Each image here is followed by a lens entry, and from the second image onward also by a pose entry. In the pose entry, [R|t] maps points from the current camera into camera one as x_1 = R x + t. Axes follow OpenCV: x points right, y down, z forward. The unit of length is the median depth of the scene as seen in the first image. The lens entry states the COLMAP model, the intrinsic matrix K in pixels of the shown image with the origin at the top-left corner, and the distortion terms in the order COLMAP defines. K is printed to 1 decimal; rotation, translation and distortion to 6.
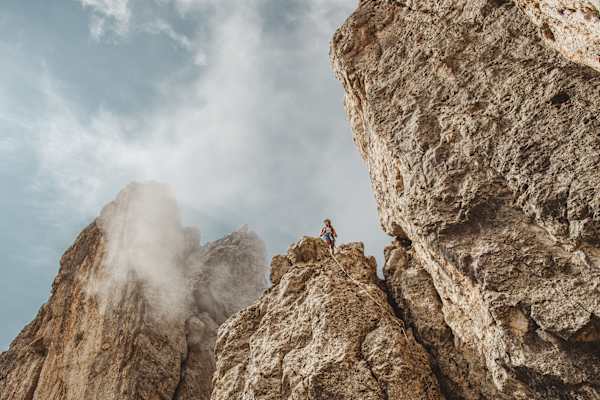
lens RADIAL K [[440.1, 0, 300.0], [0, 440.1, 200.0], [0, 0, 1]] dist [-0.108516, 0.125687]
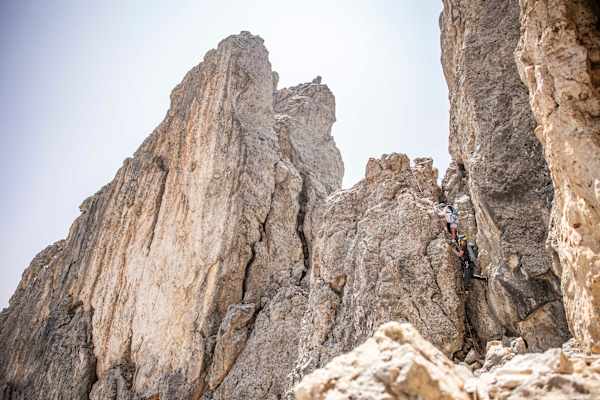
lens RADIAL K [[440.1, 0, 300.0], [0, 440.1, 200.0], [0, 0, 1]] dist [-0.108516, 0.125687]
pose [[0.985408, 0.168037, -0.027114, -0.154458], [-0.140479, 0.892845, 0.427895, -0.231270], [0.096110, -0.417842, 0.903422, -0.261256]]
